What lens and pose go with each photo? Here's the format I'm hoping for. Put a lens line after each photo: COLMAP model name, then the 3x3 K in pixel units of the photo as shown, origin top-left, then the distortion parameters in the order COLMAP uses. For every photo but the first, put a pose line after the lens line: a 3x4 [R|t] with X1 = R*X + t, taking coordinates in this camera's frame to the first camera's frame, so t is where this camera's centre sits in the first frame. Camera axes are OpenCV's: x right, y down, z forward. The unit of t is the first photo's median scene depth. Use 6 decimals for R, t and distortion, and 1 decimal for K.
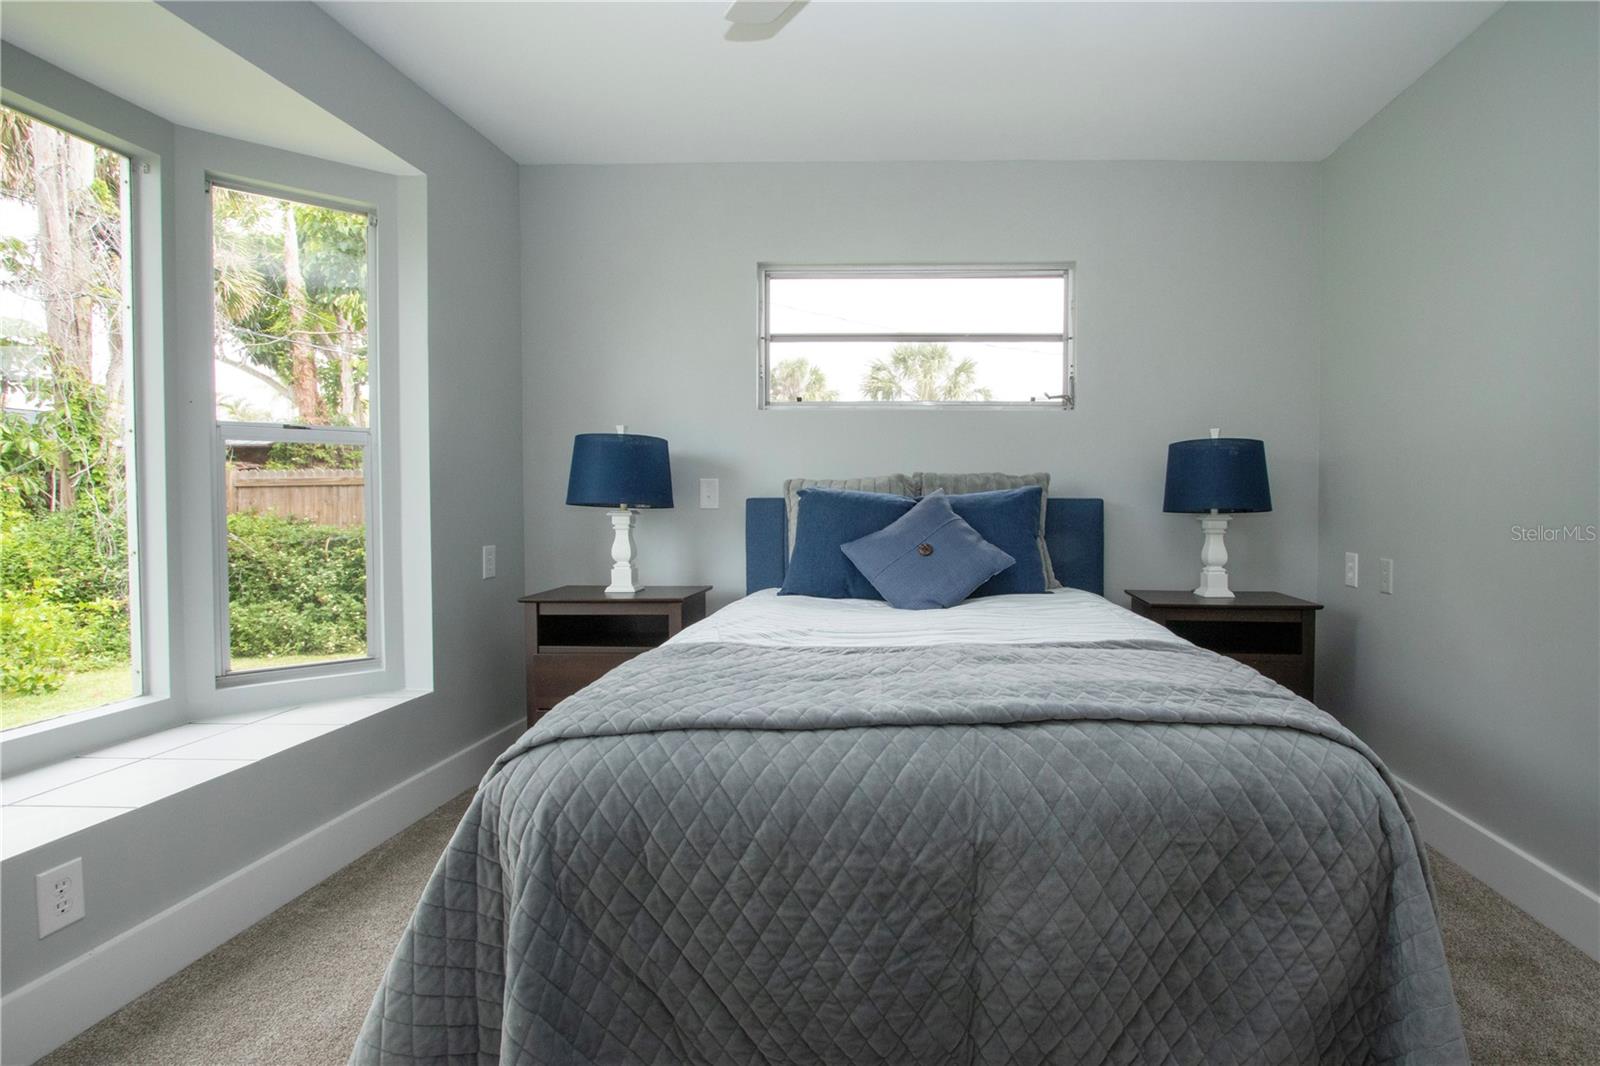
lens RADIAL K [[779.7, 0, 807.3], [0, 779.7, 506.1], [0, 0, 1]] dist [-0.013160, 0.000305]
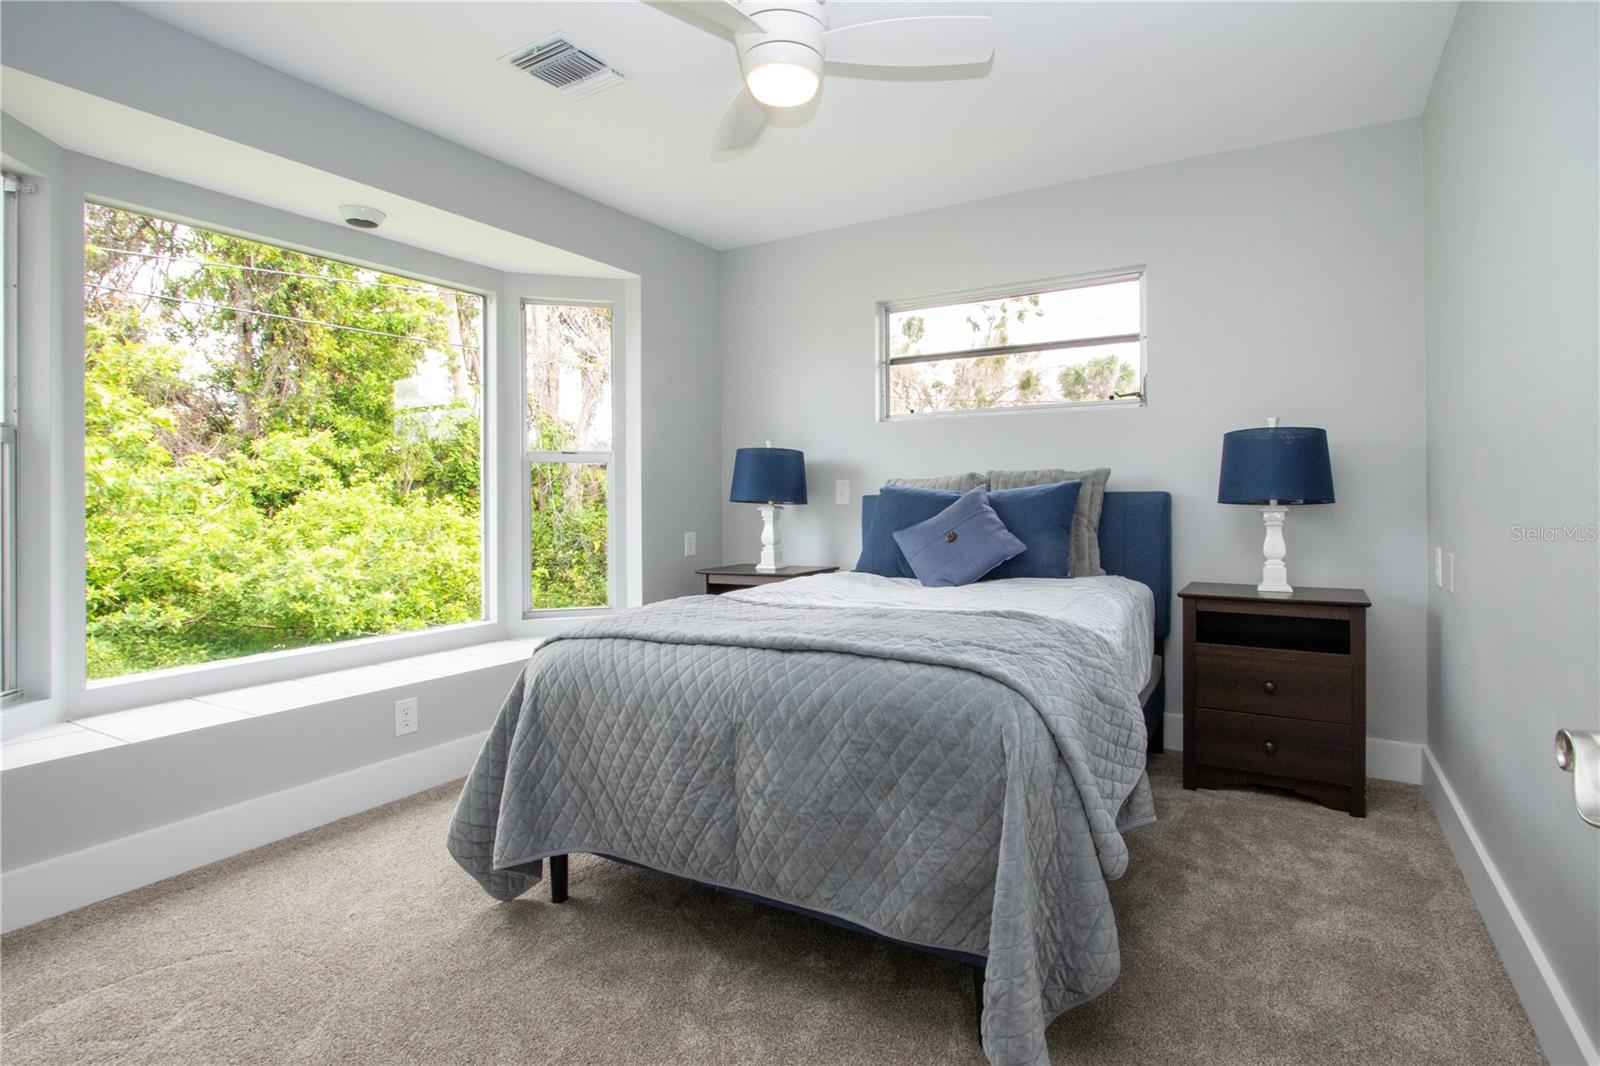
lens RADIAL K [[786.6, 0, 851.4], [0, 786.6, 486.0], [0, 0, 1]] dist [-0.004078, -0.000064]
pose [[0.887504, -0.018727, -0.460420, 0.533829], [0.006010, 0.999559, -0.029071, 0.011938], [0.460761, 0.023033, 0.887225, -0.116571]]
